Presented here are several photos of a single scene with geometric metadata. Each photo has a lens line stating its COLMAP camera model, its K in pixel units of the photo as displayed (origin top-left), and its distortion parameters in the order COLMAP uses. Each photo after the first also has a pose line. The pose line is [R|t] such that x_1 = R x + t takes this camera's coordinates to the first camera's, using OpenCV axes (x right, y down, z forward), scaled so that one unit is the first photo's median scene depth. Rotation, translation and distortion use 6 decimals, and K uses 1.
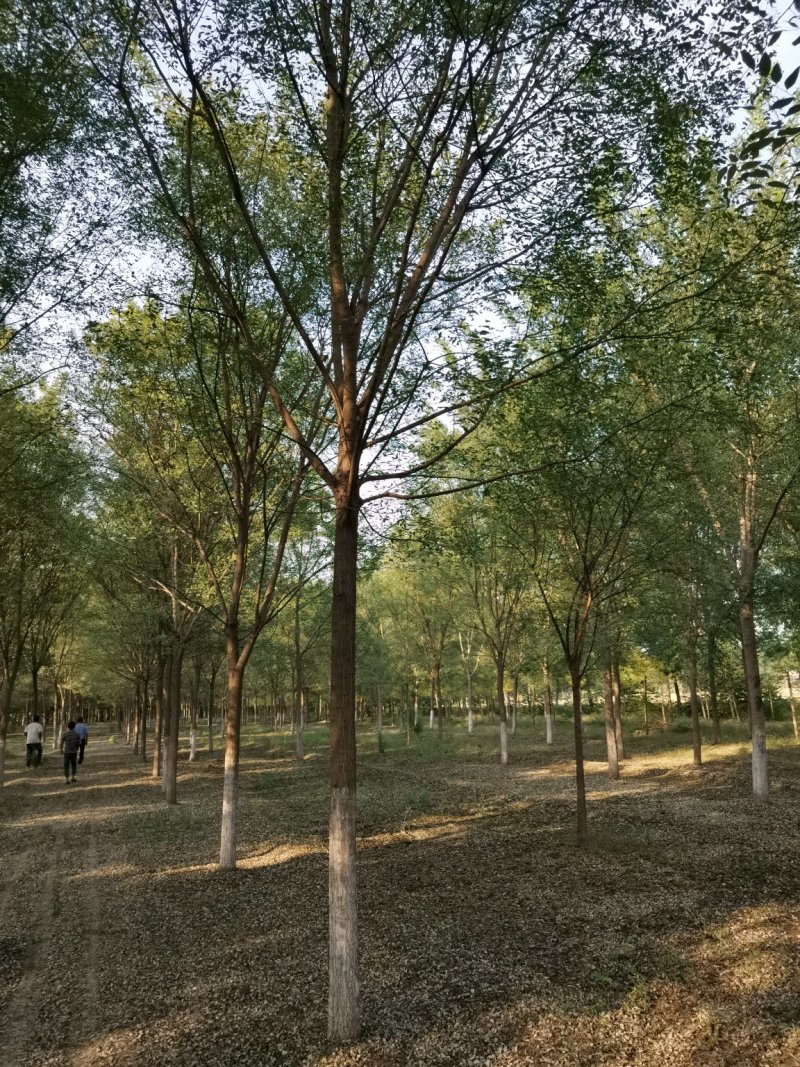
lens RADIAL K [[867.4, 0, 400.0], [0, 867.4, 533.5], [0, 0, 1]] dist [-0.004291, 0.003759]
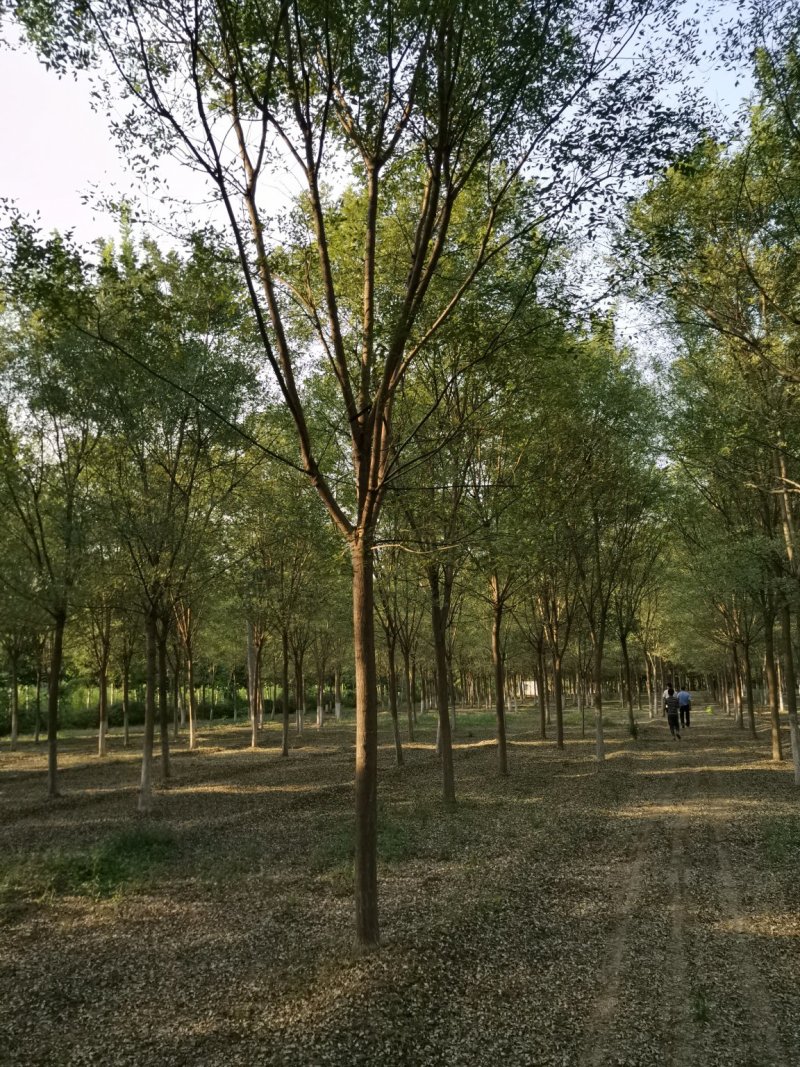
lens RADIAL K [[867.4, 0, 400.0], [0, 867.4, 533.5], [0, 0, 1]] dist [-0.004291, 0.003759]
pose [[0.799155, -0.094393, -0.593668, -0.059775], [0.115629, 0.993290, -0.002282, 0.027781], [0.589900, -0.066821, 0.804707, 0.142273]]
